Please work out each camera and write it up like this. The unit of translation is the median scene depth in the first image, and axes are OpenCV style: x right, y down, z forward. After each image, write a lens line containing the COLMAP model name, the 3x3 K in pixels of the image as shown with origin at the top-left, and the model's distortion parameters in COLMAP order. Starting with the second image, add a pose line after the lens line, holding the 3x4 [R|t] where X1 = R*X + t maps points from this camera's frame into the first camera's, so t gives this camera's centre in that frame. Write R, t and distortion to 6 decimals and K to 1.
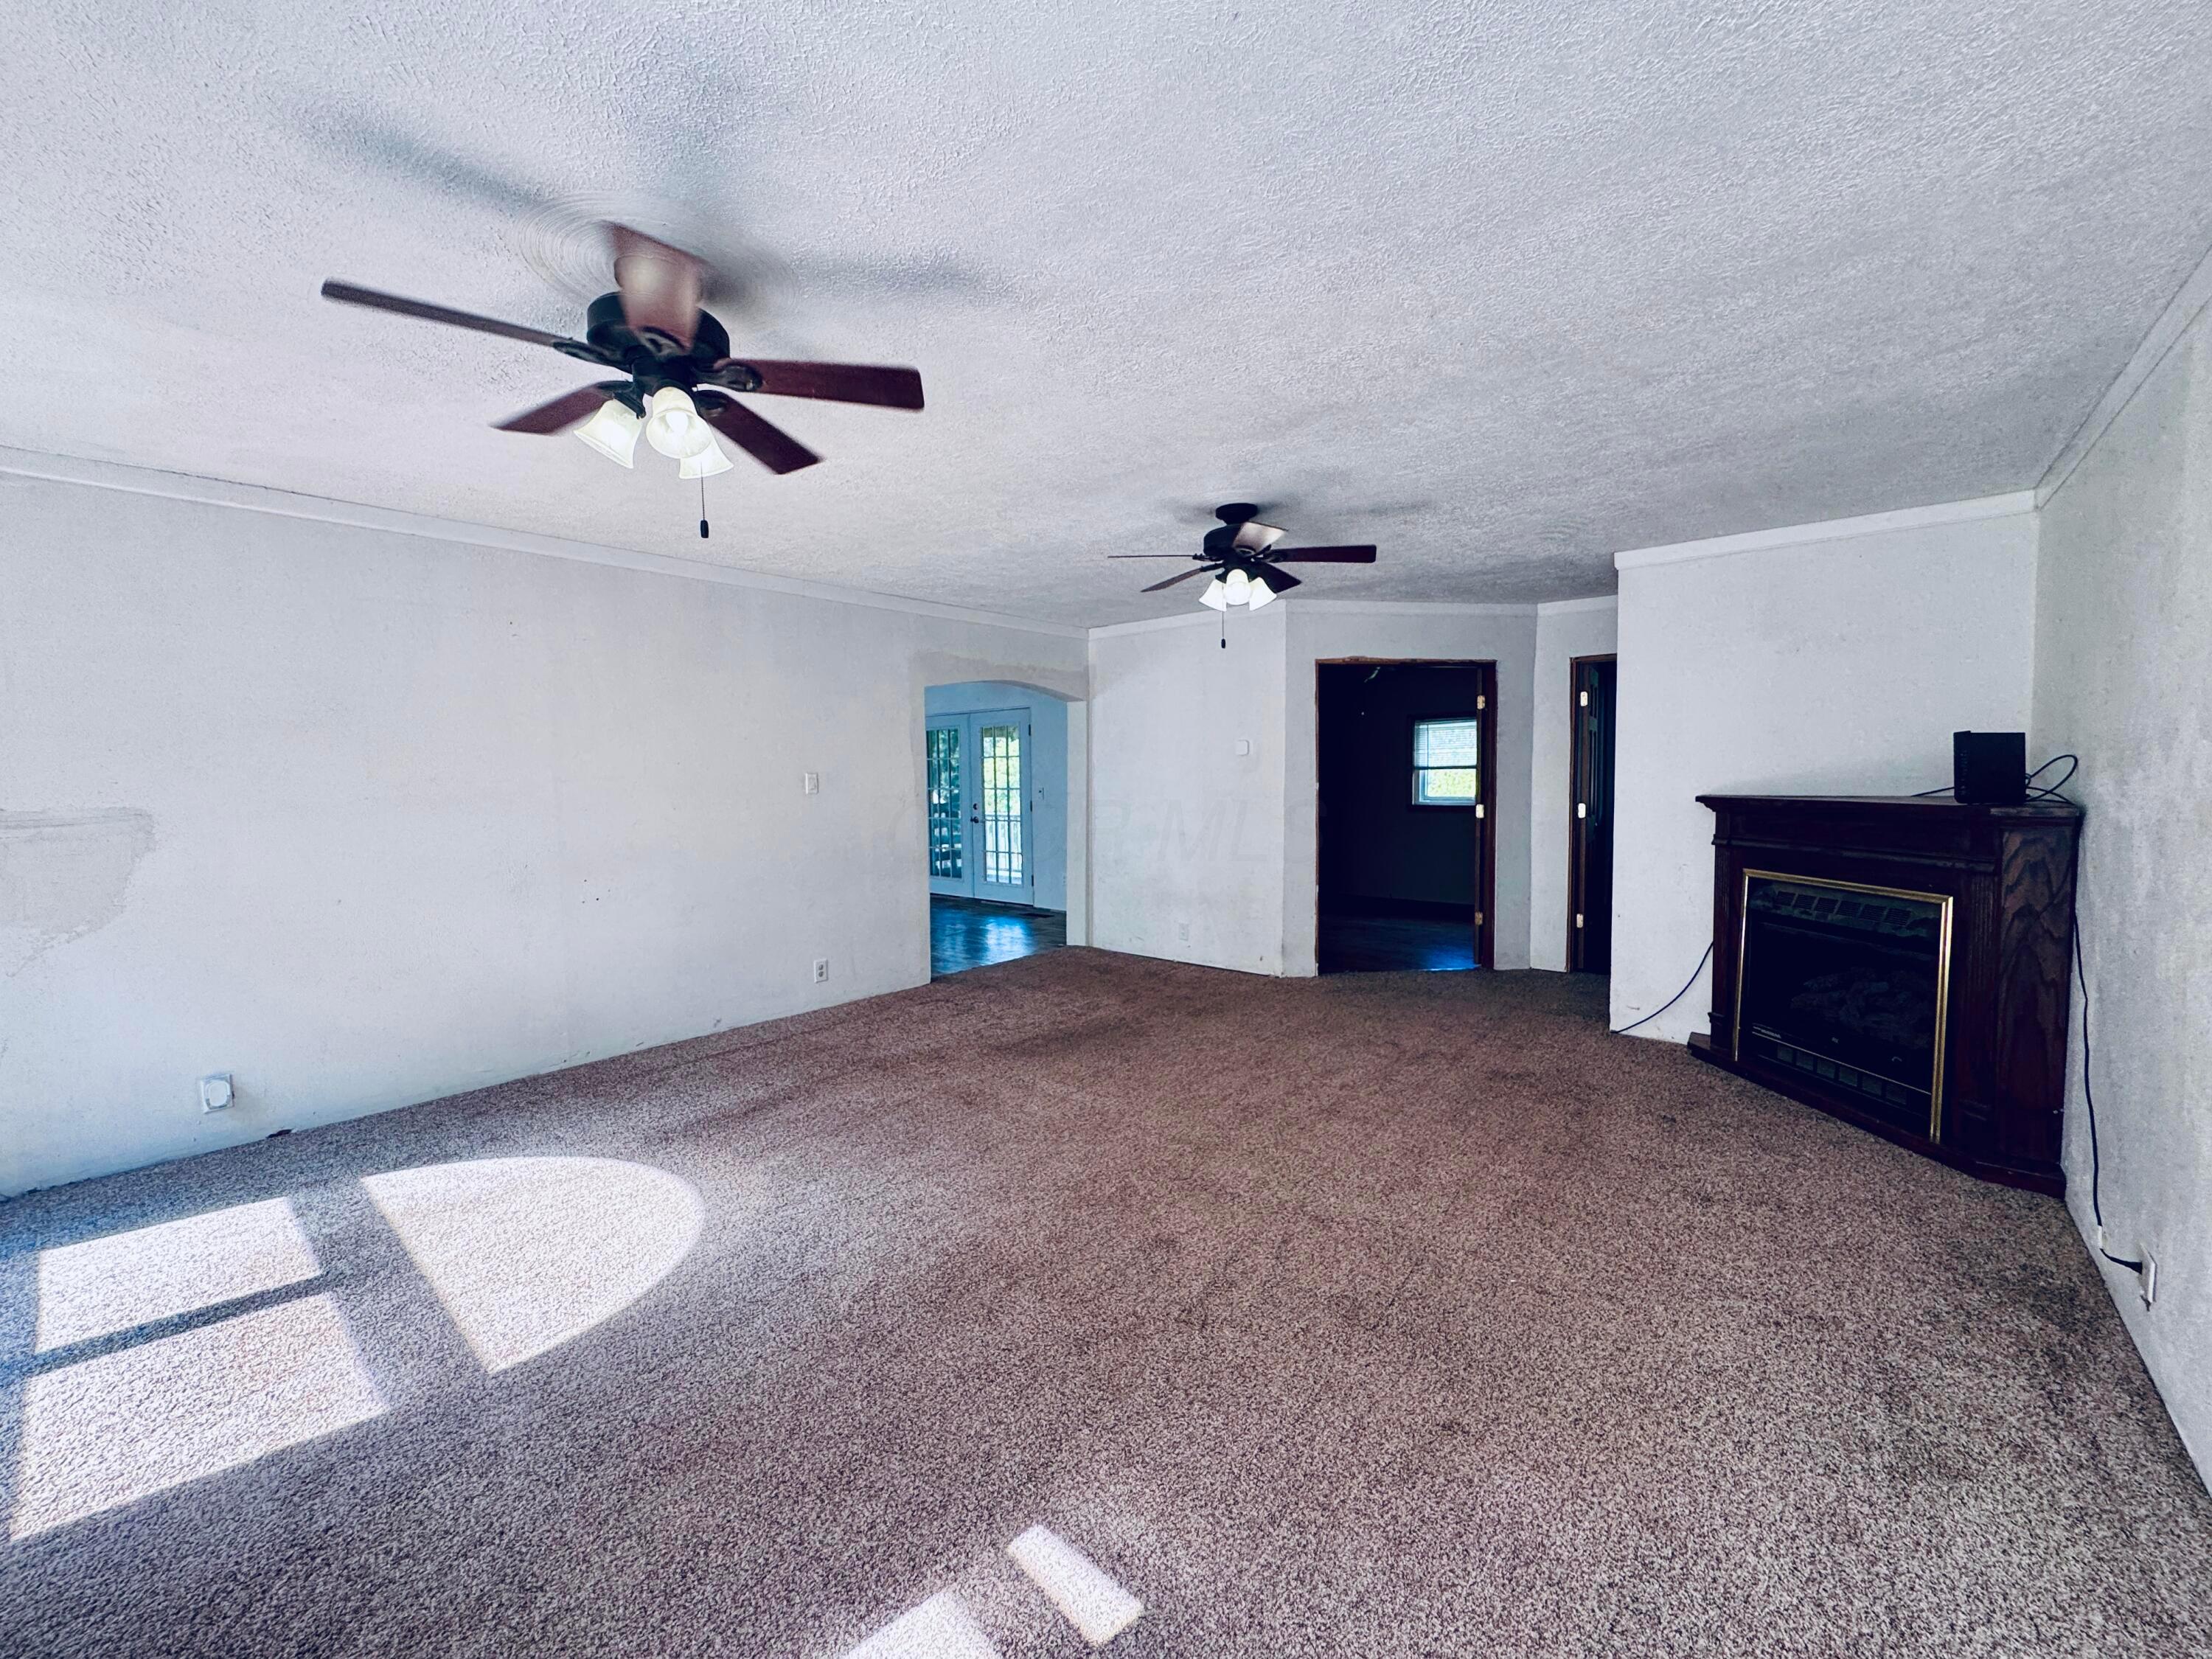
lens RADIAL K [[881.5, 0, 1105.1], [0, 881.5, 826.8], [0, 0, 1]] dist [-0.003059, 0.000517]
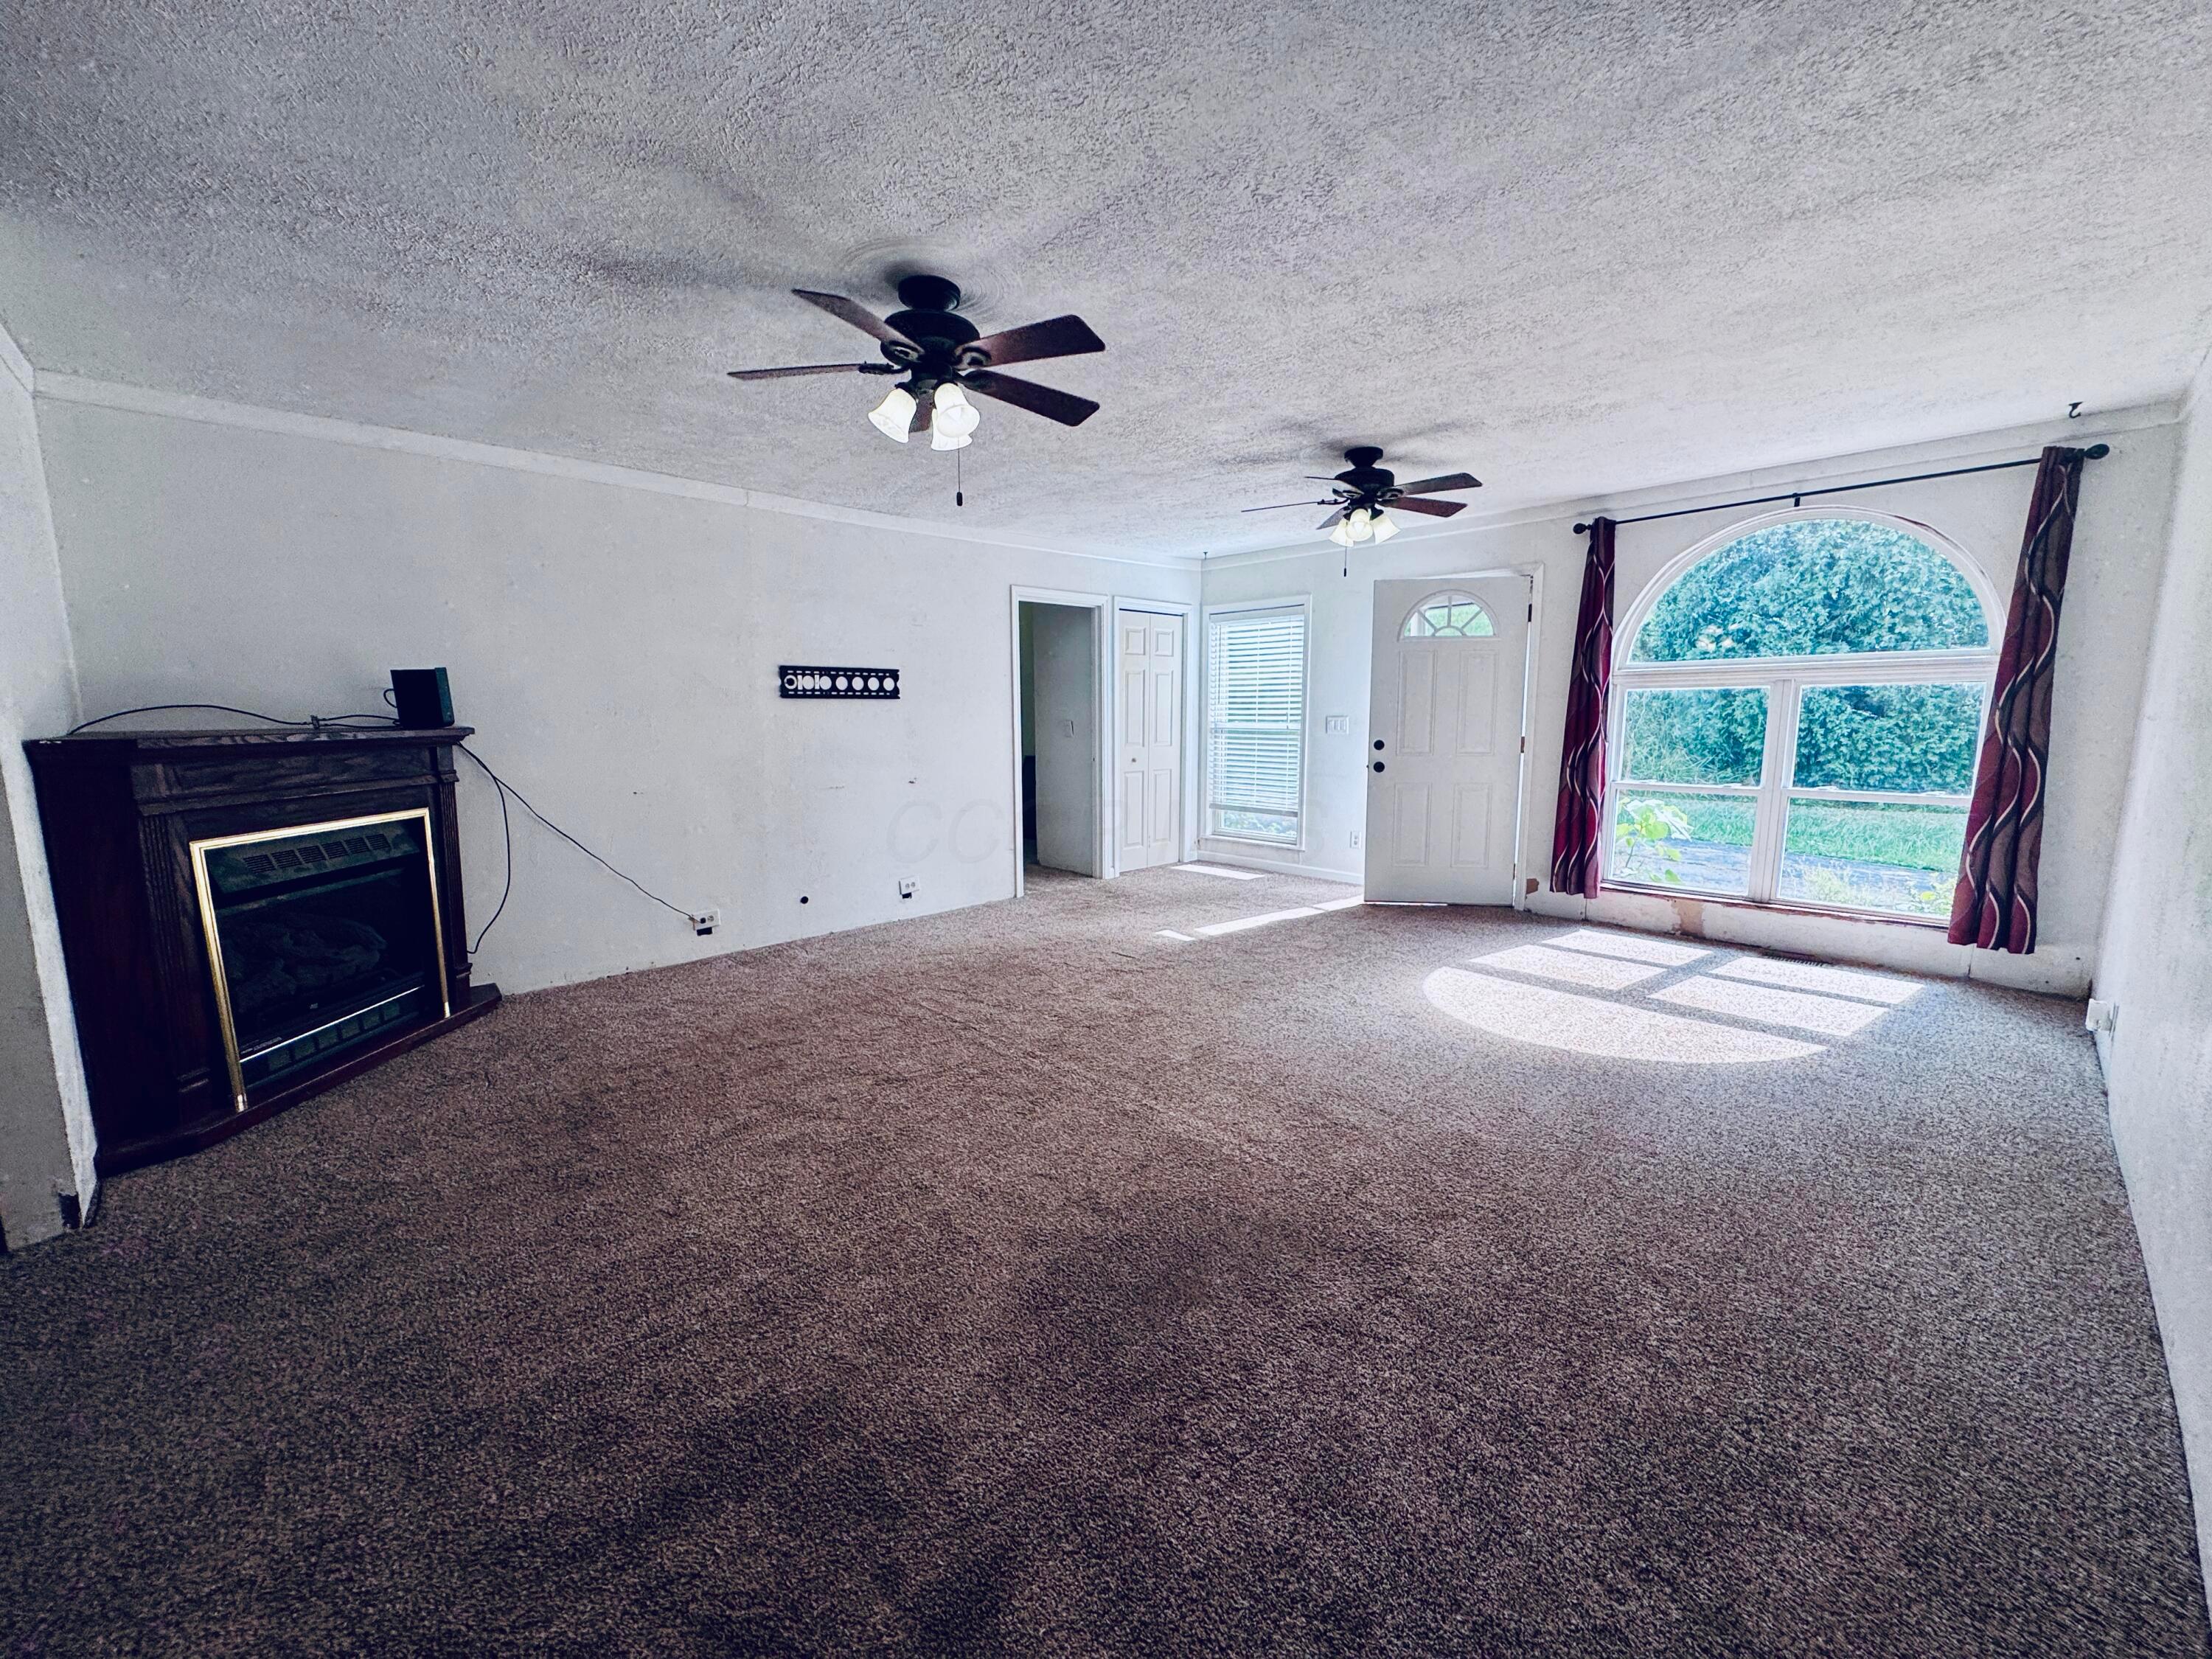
lens RADIAL K [[881.5, 0, 1105.1], [0, 881.5, 826.8], [0, 0, 1]] dist [-0.003059, 0.000517]
pose [[-0.995644, -0.000441, 0.093234, -0.047212], [0.018315, 0.979580, 0.200219, -0.099908], [-0.091419, 0.201055, -0.975305, 2.020190]]
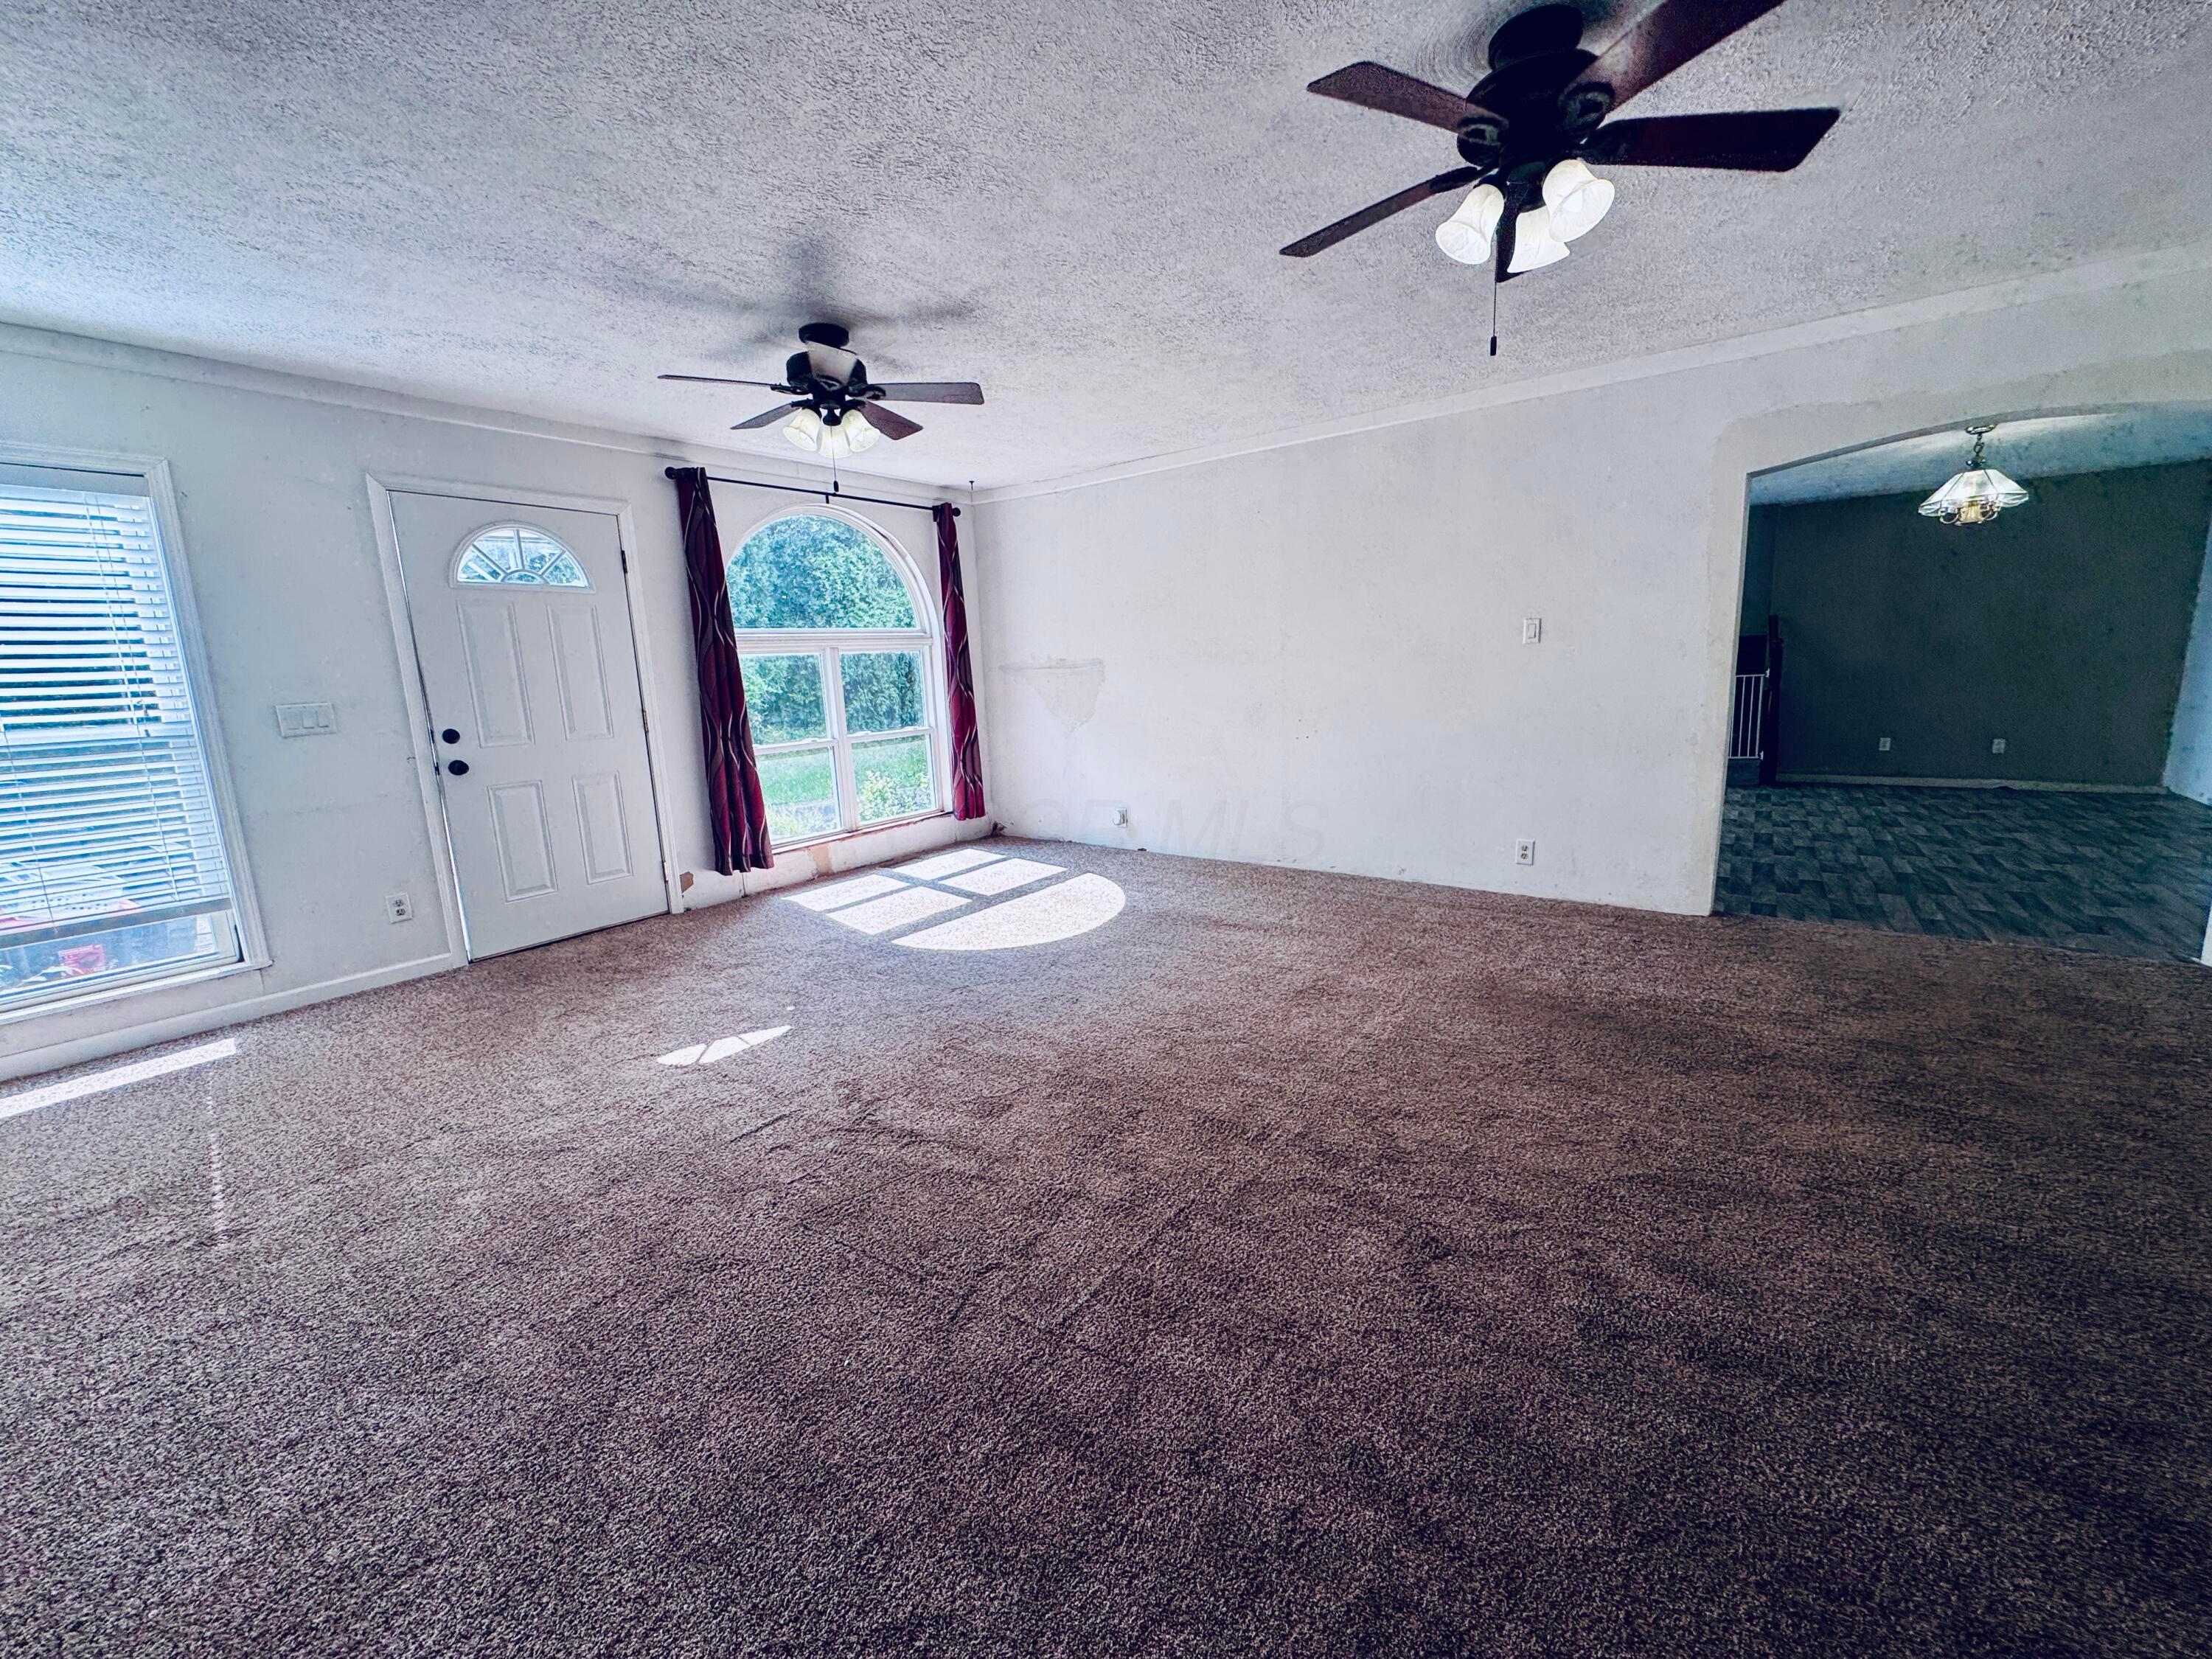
lens RADIAL K [[881.5, 0, 1105.1], [0, 881.5, 826.8], [0, 0, 1]] dist [-0.003059, 0.000517]
pose [[0.076674, 0.183886, -0.979953, 0.800678], [-0.027212, 0.982866, 0.182303, -0.009887], [0.996685, 0.012688, 0.080364, 0.866383]]
